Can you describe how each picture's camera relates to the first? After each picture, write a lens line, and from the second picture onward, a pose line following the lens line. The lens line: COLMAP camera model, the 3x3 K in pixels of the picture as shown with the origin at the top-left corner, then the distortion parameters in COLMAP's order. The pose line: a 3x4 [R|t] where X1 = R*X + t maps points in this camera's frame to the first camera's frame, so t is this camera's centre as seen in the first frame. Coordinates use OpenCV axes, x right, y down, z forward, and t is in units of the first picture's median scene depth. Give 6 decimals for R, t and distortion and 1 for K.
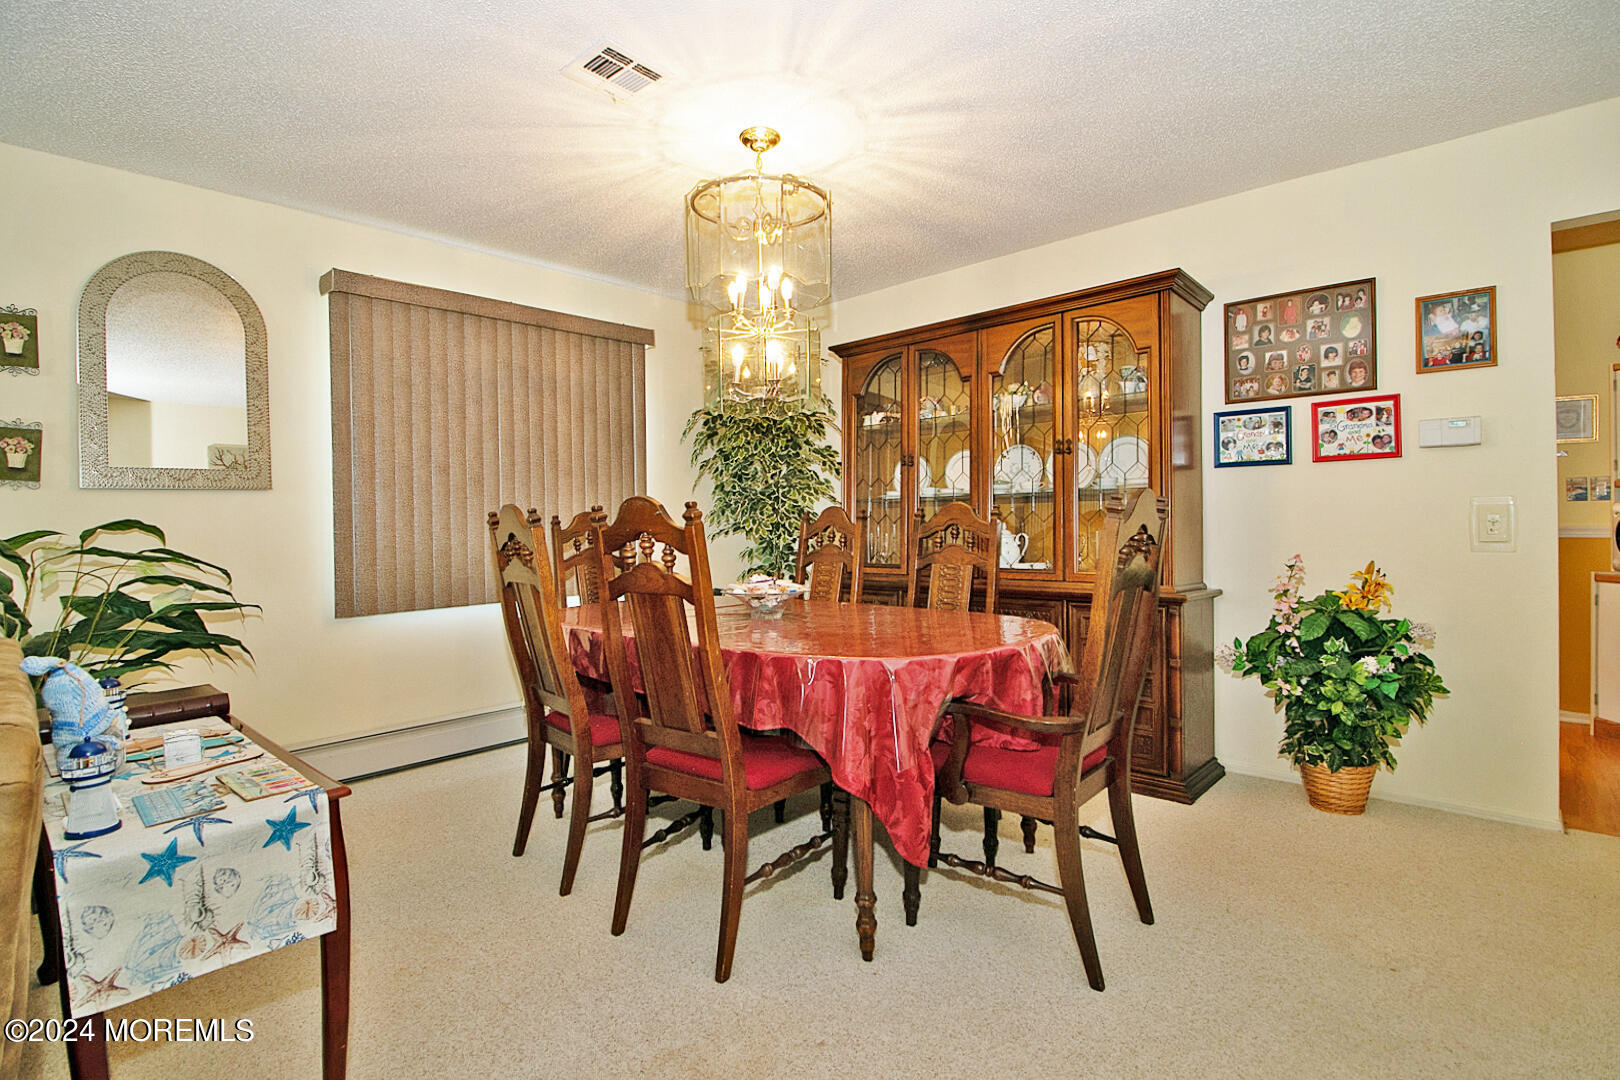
lens RADIAL K [[771.0, 0, 810.9], [0, 771.0, 512.1], [0, 0, 1]] dist [-0.026388, 0.000087]
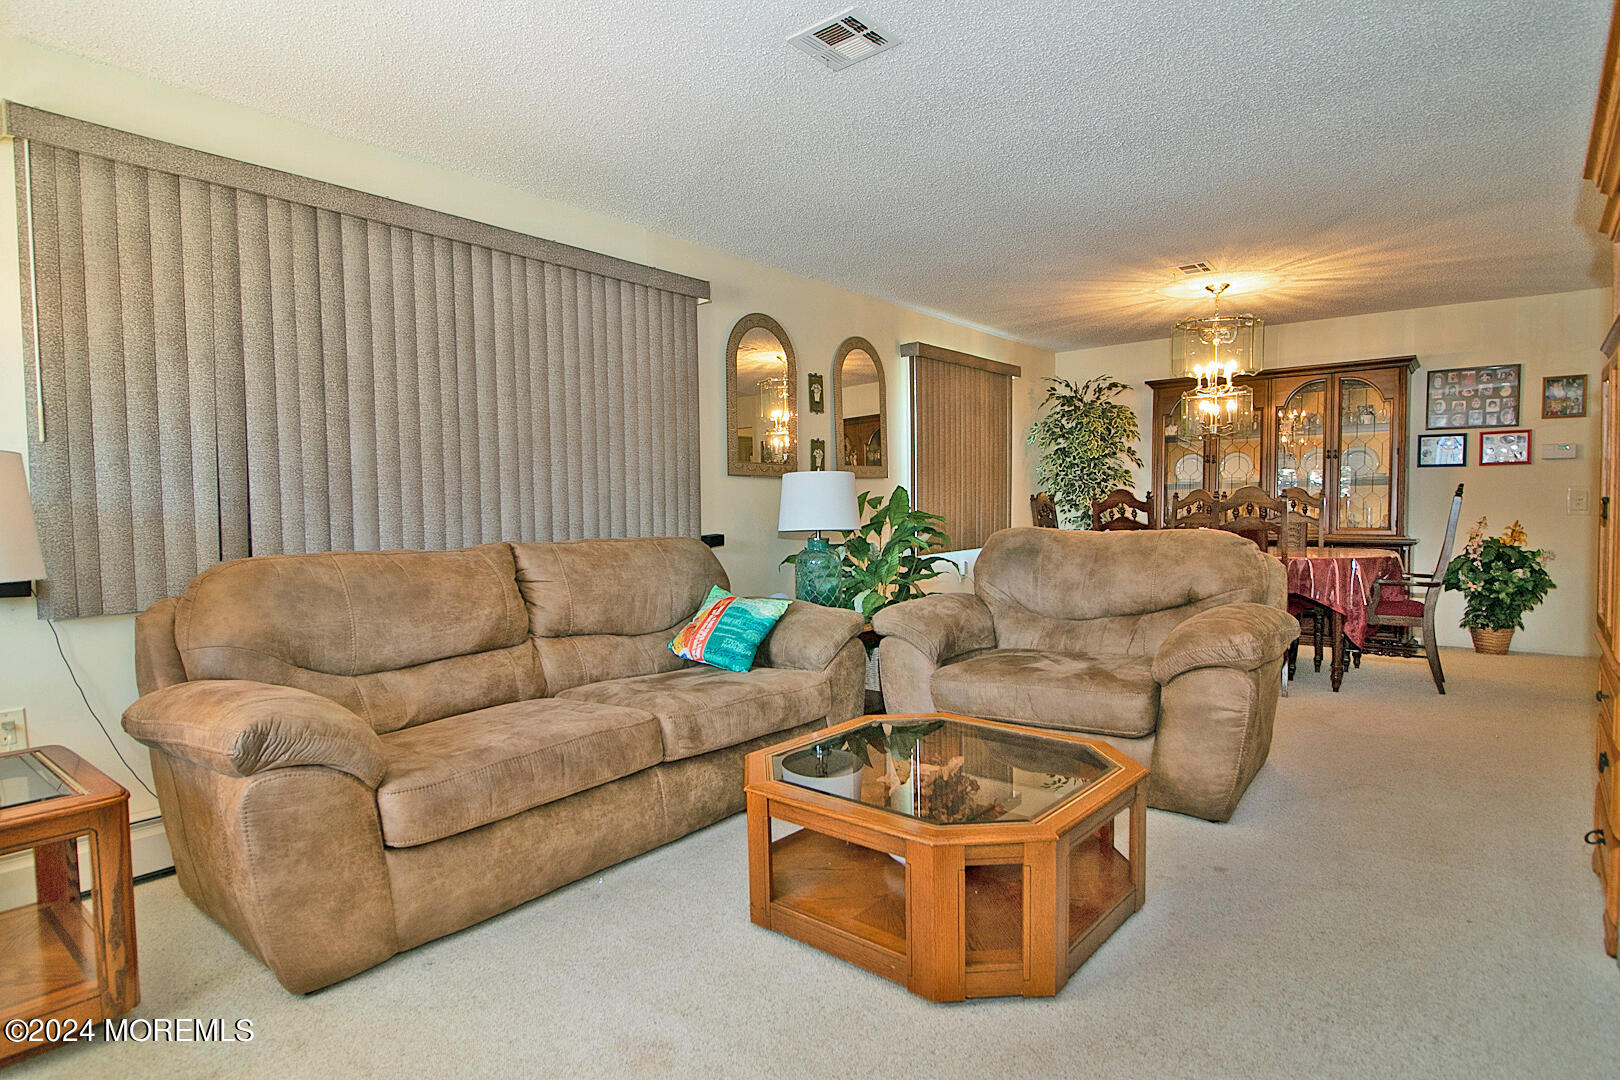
lens RADIAL K [[890.0, 0, 810.0], [0, 890.0, 540.0], [0, 0, 1]] dist [0.002717, -0.010597]
pose [[0.994867, -0.004092, 0.101108, -1.188548], [-0.001720, 0.998354, 0.057330, -0.009768], [-0.101176, -0.057210, 0.993222, -0.977362]]
